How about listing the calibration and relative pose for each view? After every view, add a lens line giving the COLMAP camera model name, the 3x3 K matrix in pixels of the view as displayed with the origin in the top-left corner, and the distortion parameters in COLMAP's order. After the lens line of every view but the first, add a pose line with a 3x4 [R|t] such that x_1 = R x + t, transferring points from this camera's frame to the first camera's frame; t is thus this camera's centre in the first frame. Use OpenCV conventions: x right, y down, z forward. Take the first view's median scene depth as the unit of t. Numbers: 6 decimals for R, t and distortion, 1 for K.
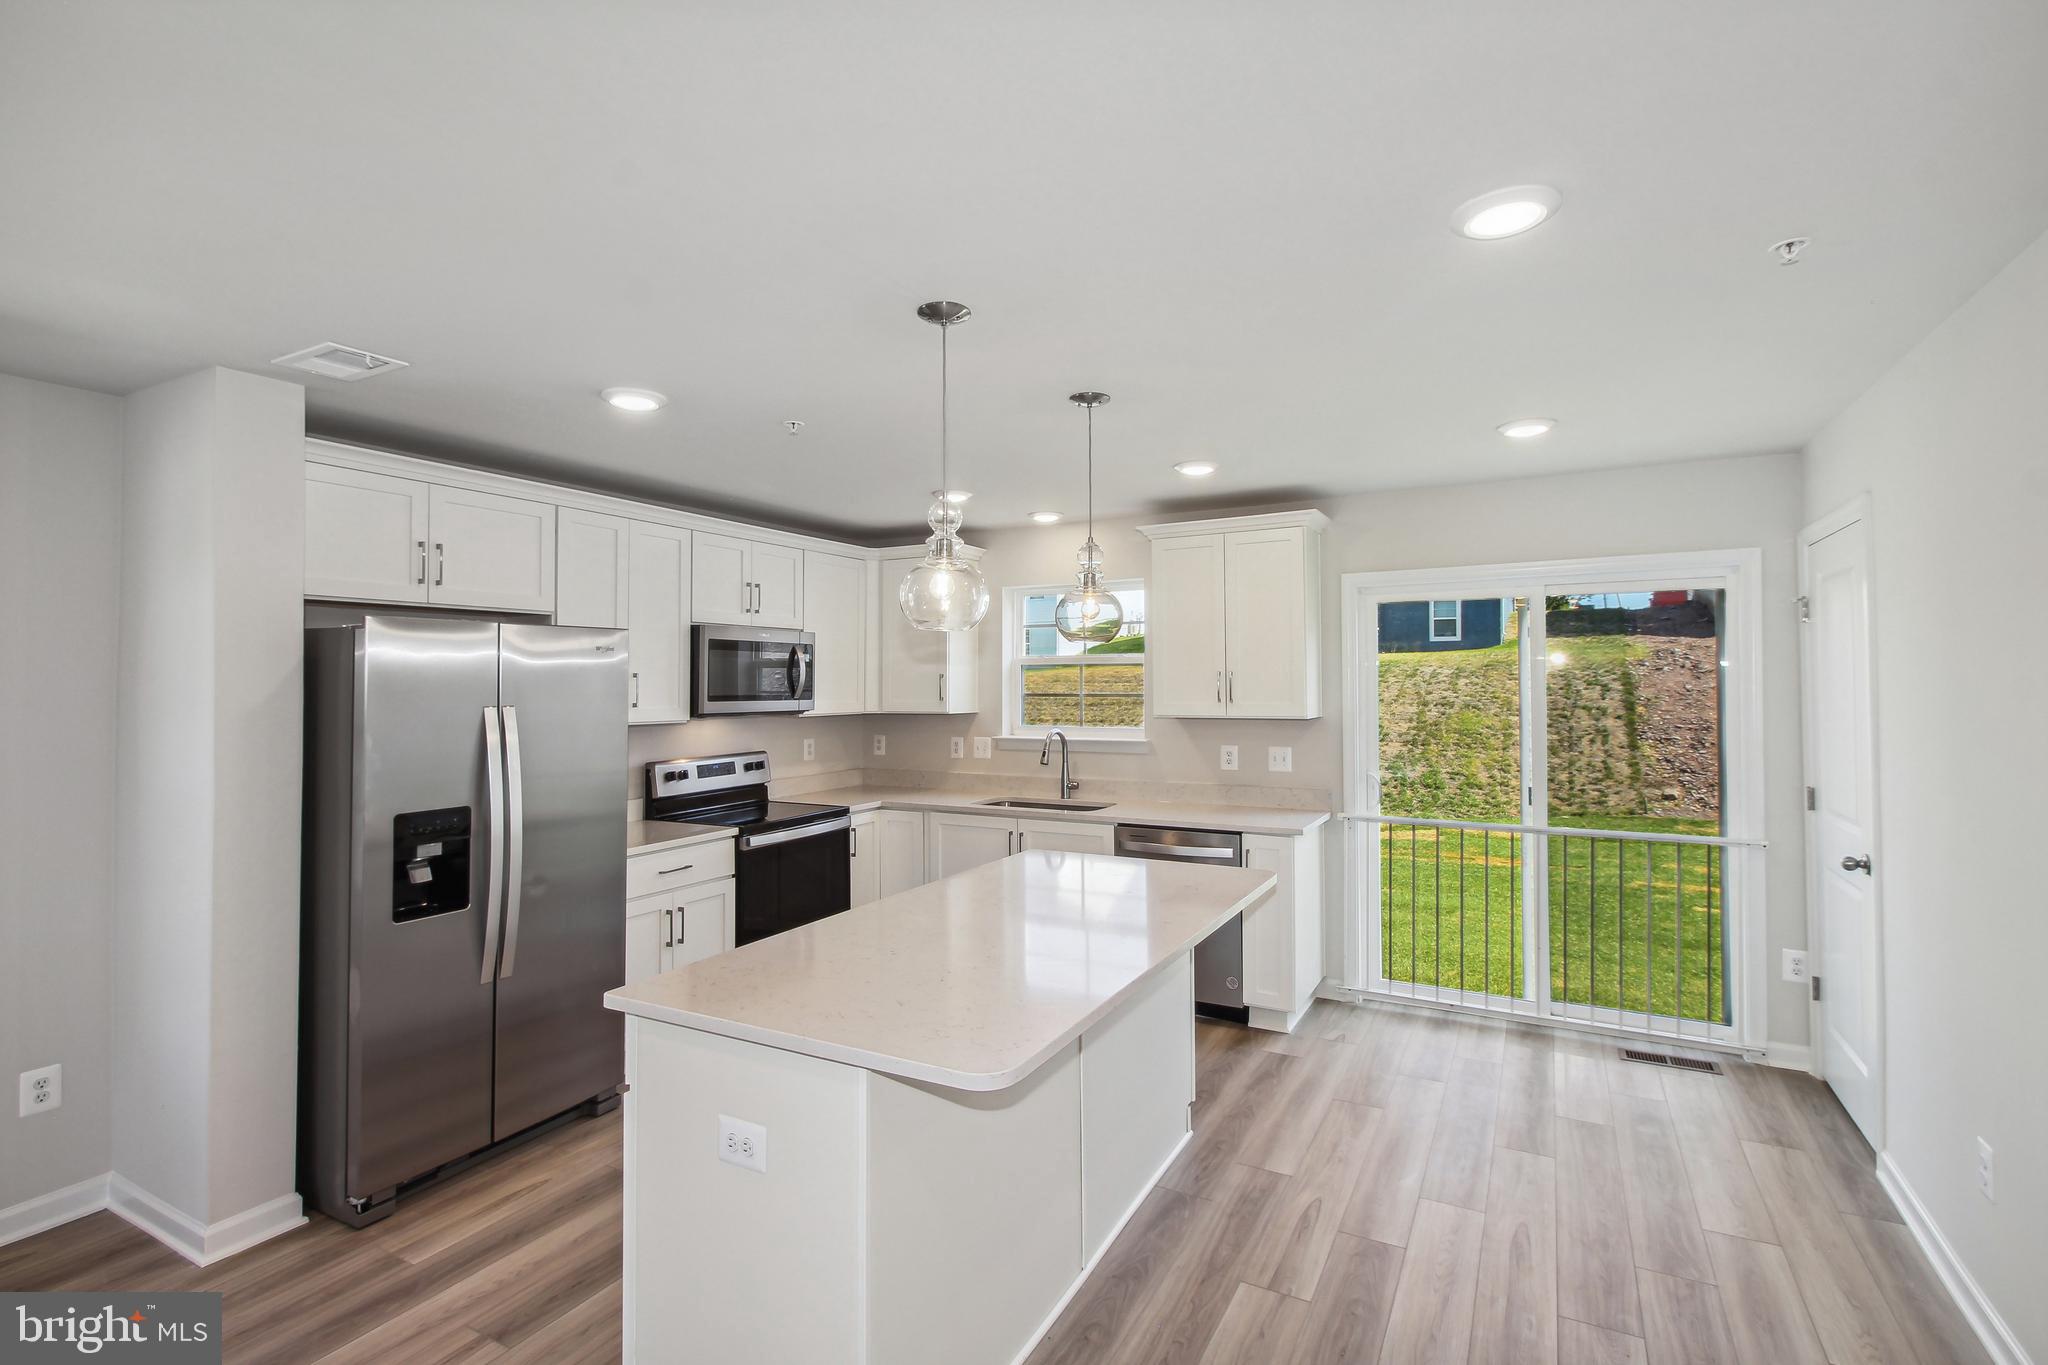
lens RADIAL K [[948.2, 0, 1024.0], [0, 948.2, 682.5], [0, 0, 1]] dist [0.004834, -0.000126]
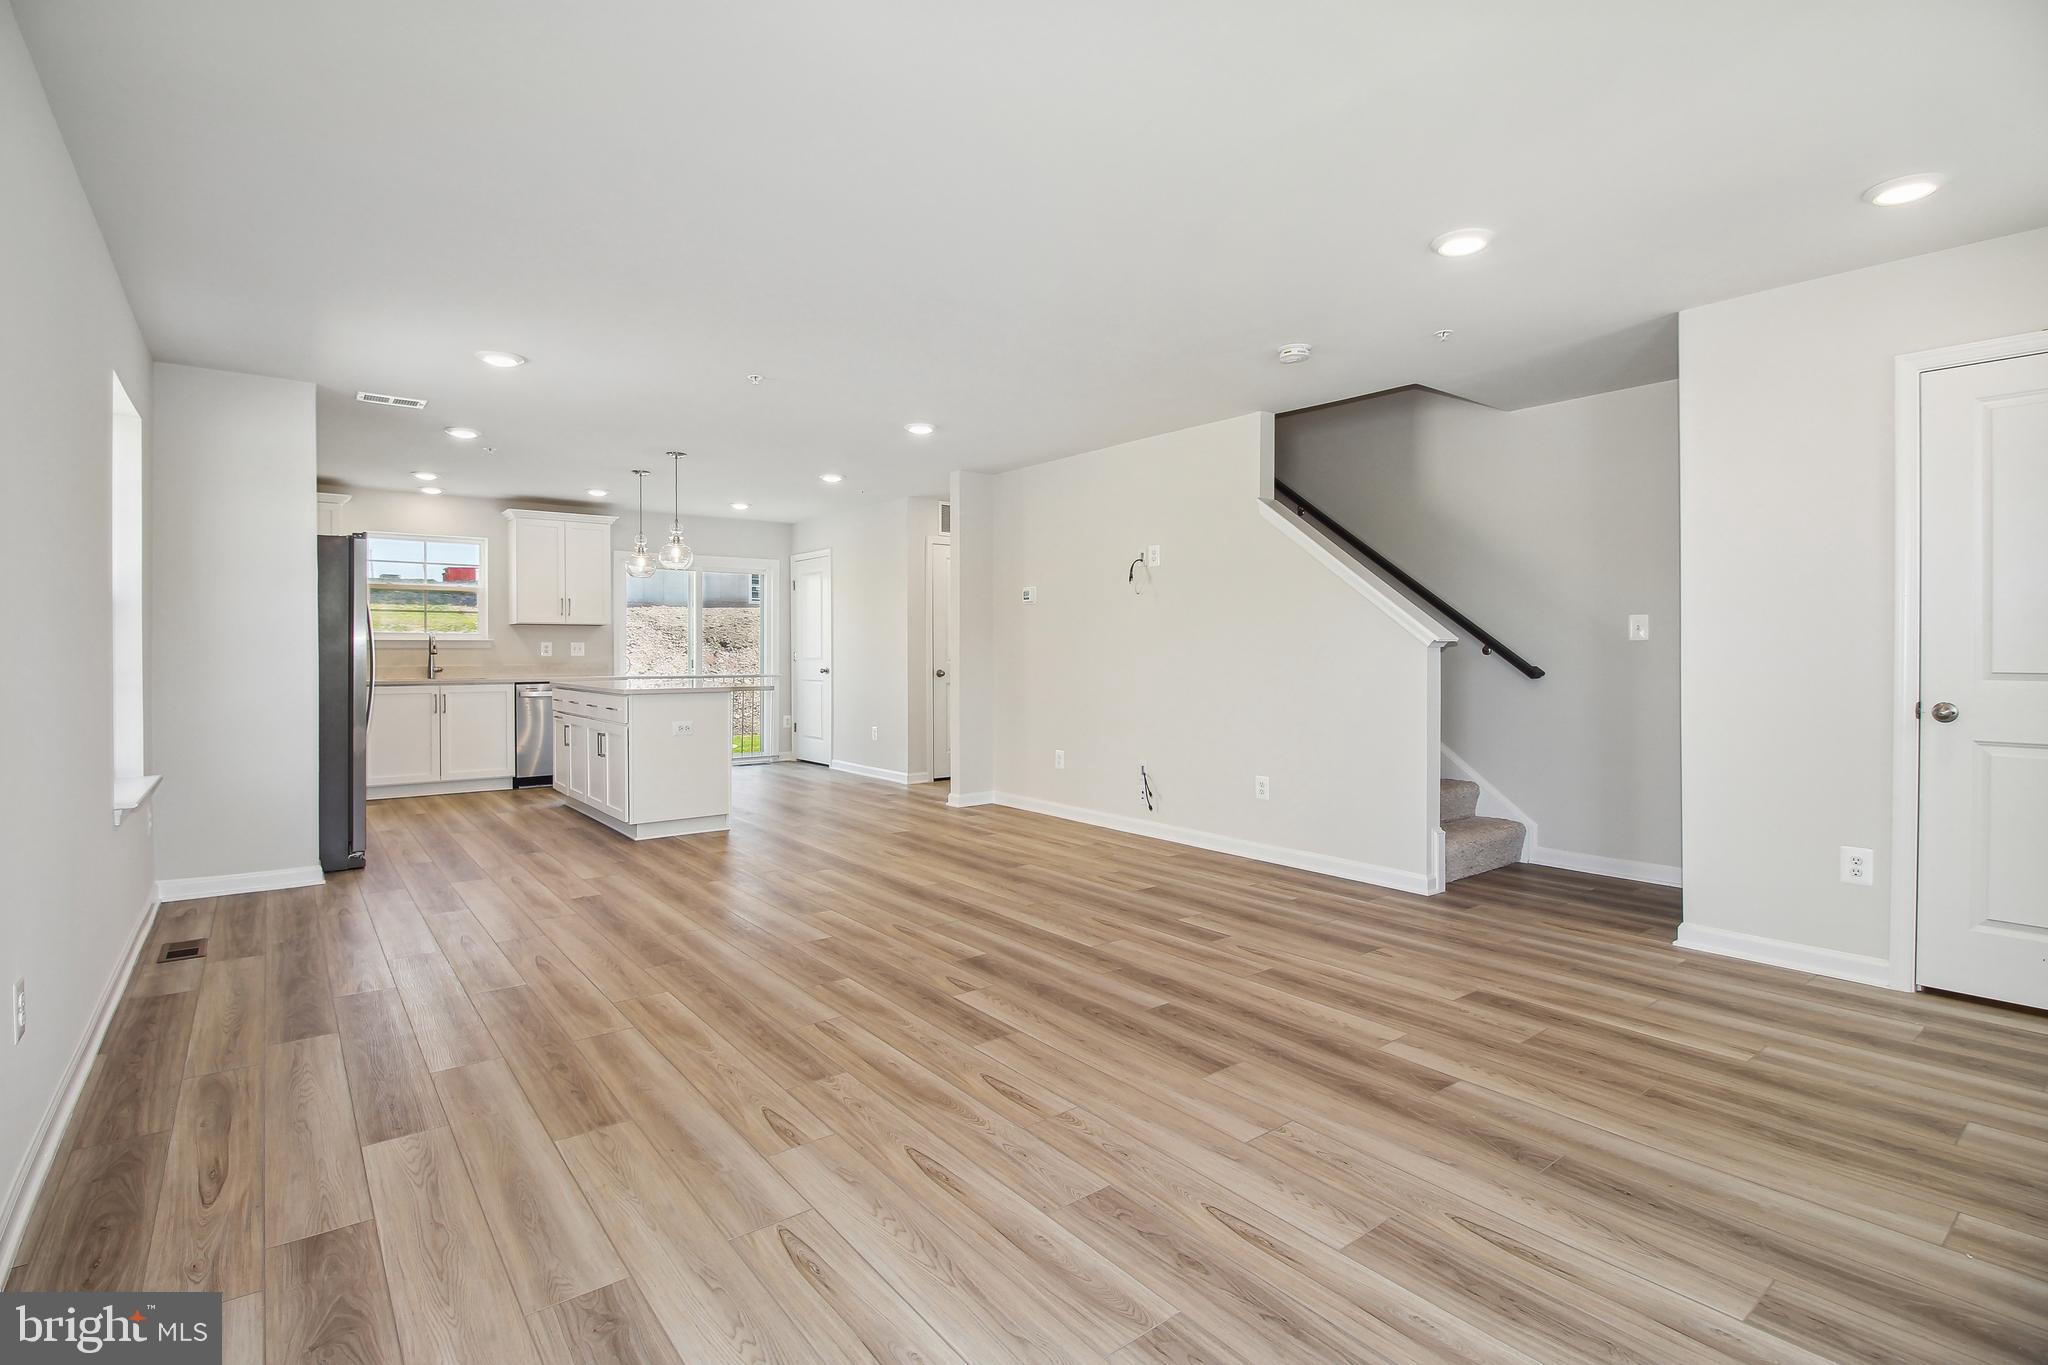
lens RADIAL K [[944.0, 0, 1013.3], [0, 944.0, 665.7], [0, 0, 1]] dist [-0.001223, -0.000218]
pose [[0.387727, -0.007601, 0.921743, -1.112362], [-0.002678, 0.999952, 0.009373, 0.097693], [-0.921770, -0.006103, 0.387688, -0.481127]]
